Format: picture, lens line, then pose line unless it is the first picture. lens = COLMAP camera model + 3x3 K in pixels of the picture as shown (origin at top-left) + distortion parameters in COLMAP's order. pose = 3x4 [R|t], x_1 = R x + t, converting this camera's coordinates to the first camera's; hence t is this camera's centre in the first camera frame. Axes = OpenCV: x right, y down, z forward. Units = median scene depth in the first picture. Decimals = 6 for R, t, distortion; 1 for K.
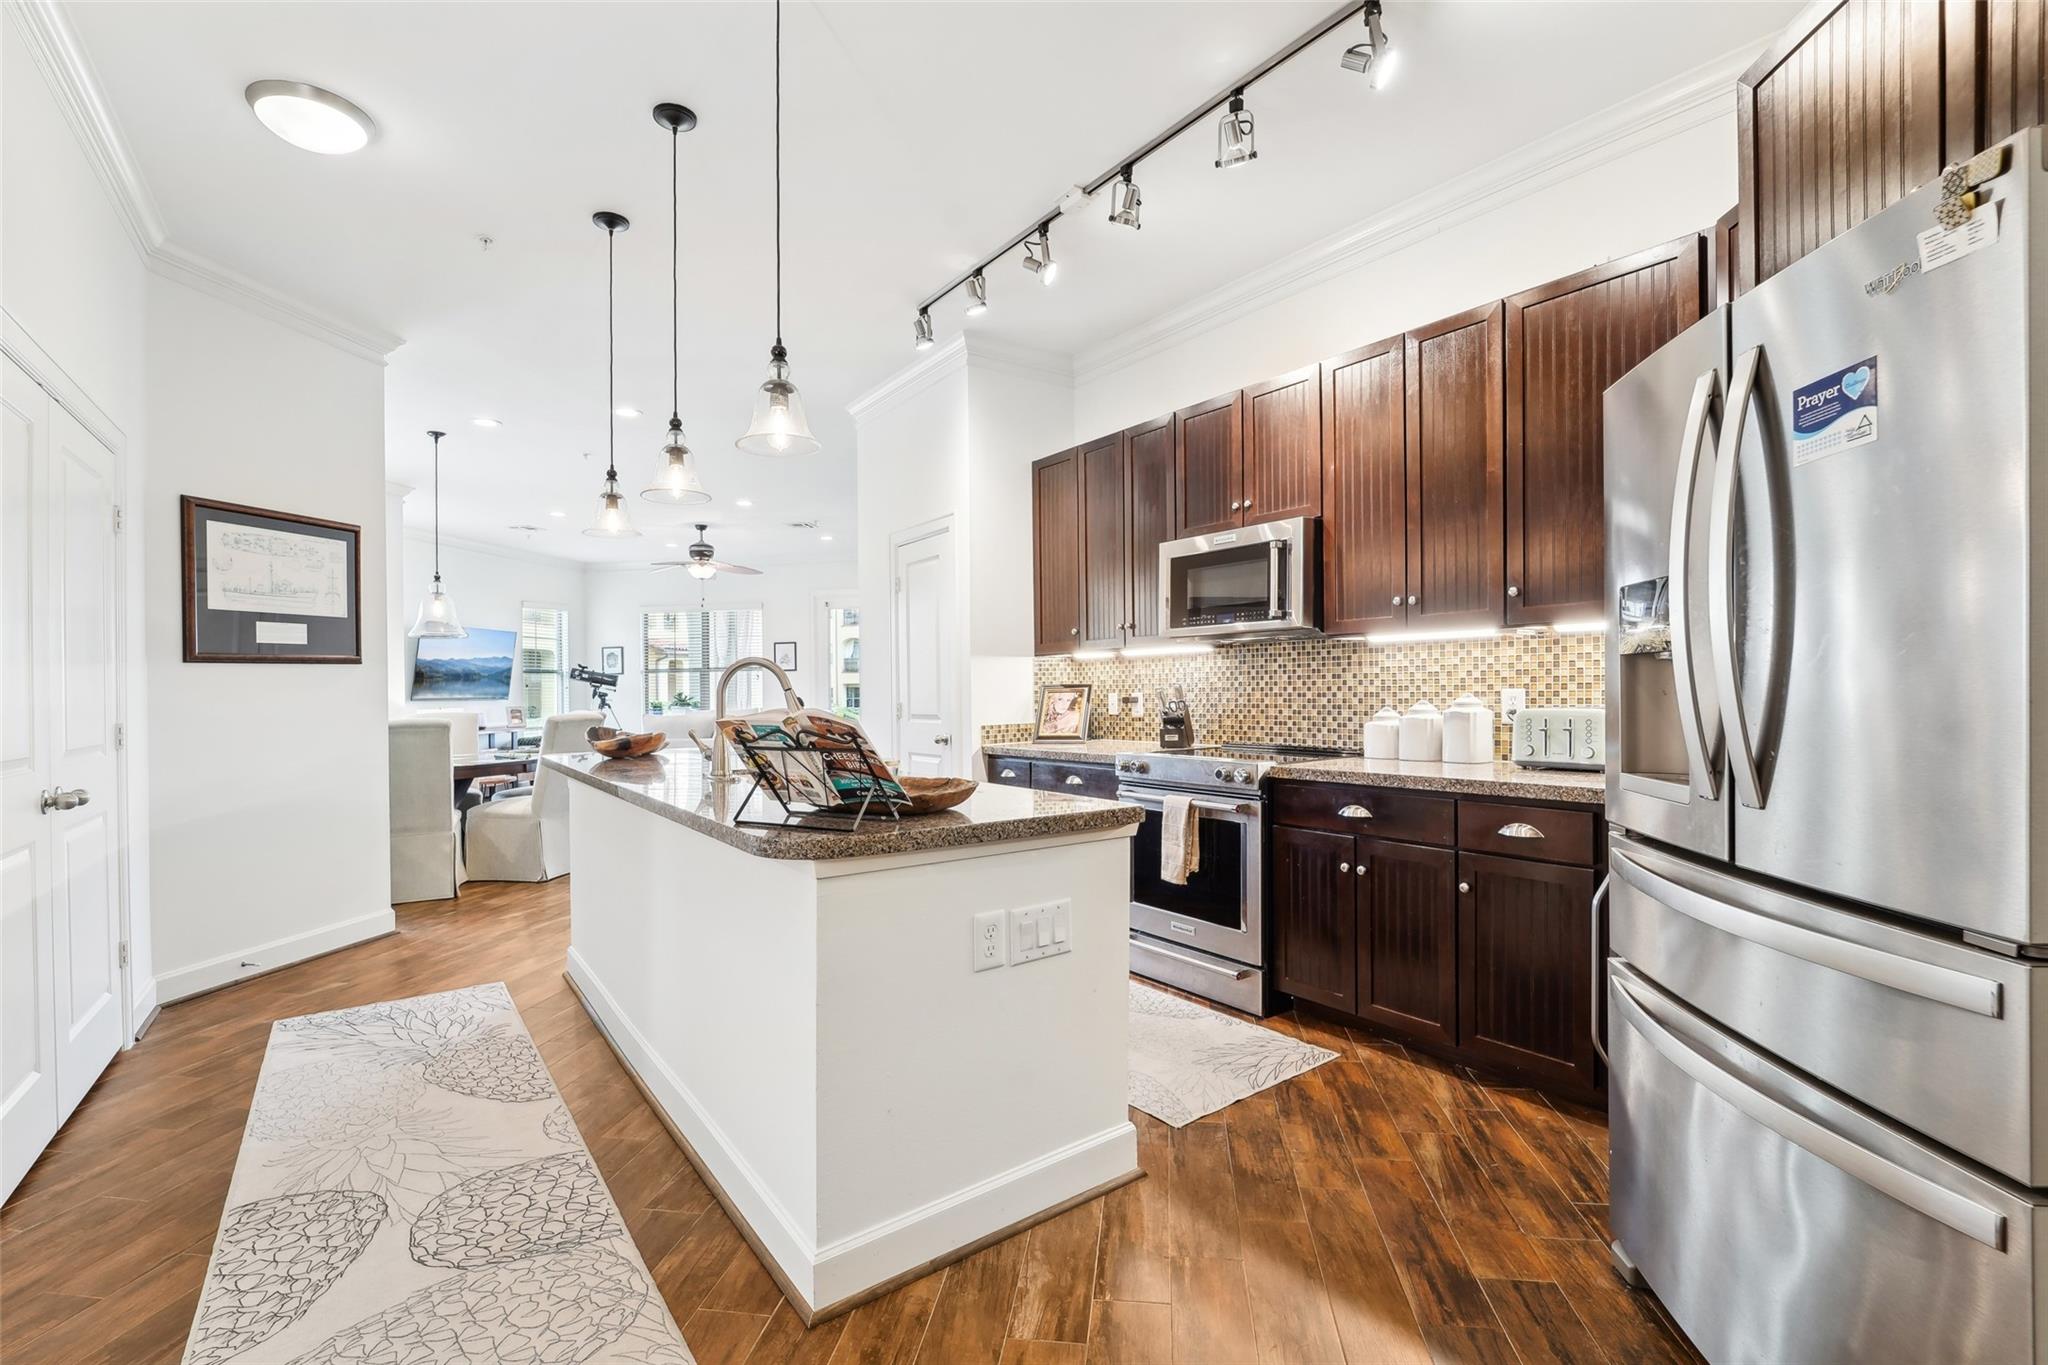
lens RADIAL K [[873.9, 0, 1021.2], [0, 873.9, 691.9], [0, 0, 1]] dist [-0.017823, 0.000279]
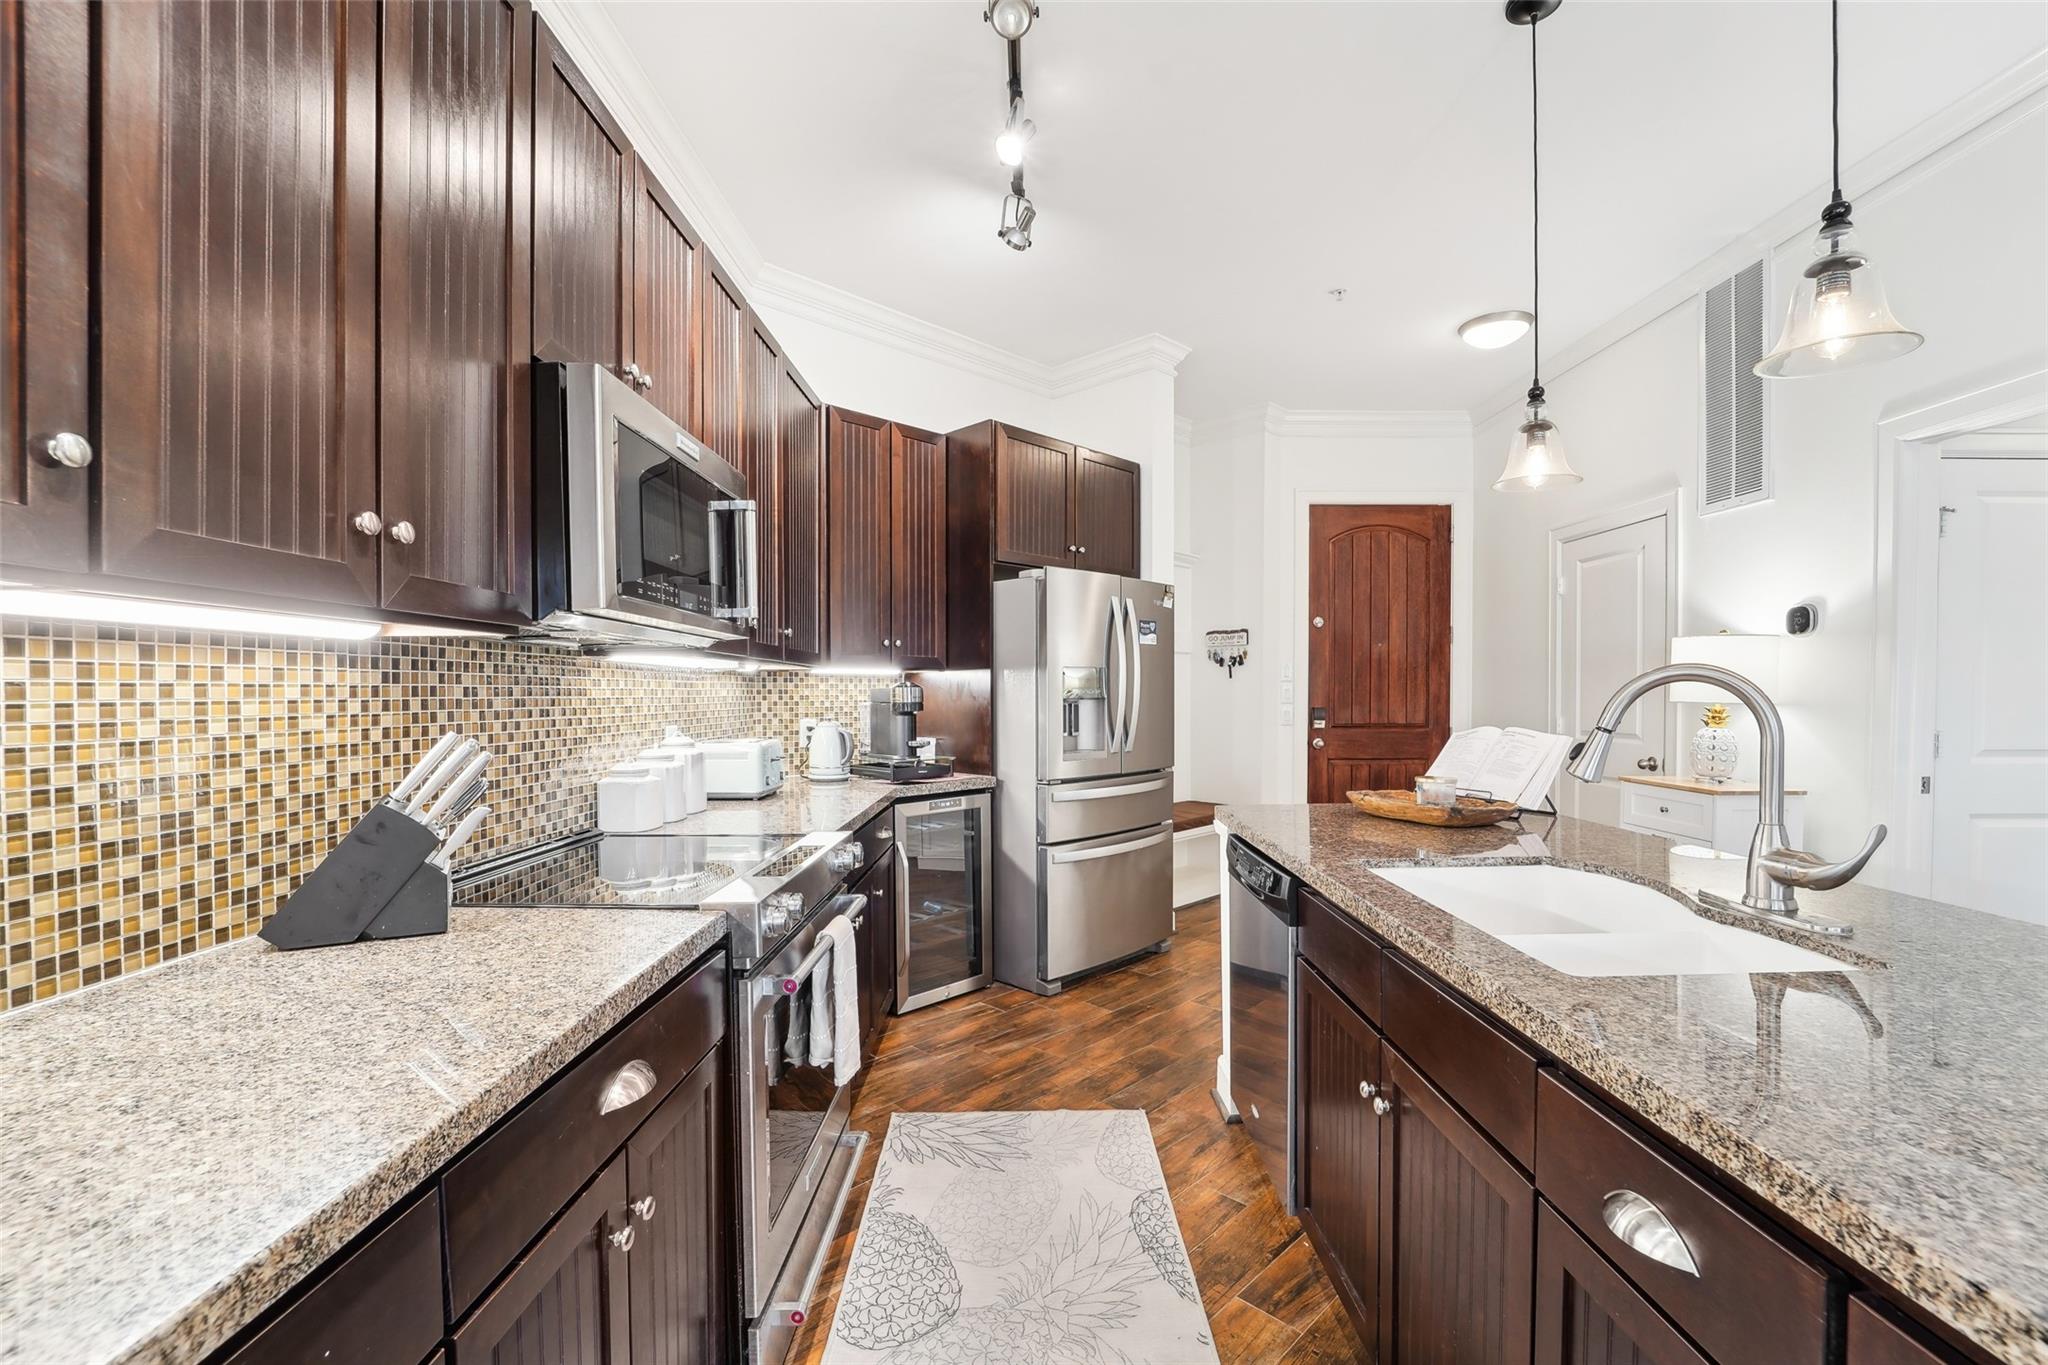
lens RADIAL K [[838.4, 0, 1033.0], [0, 838.4, 695.3], [0, 0, 1]] dist [-0.014104, -0.000157]
pose [[-0.807606, 0.017422, 0.589465, -0.228943], [0.019021, 0.999813, -0.003490, -0.021695], [-0.589416, 0.008394, -0.807786, 1.278955]]
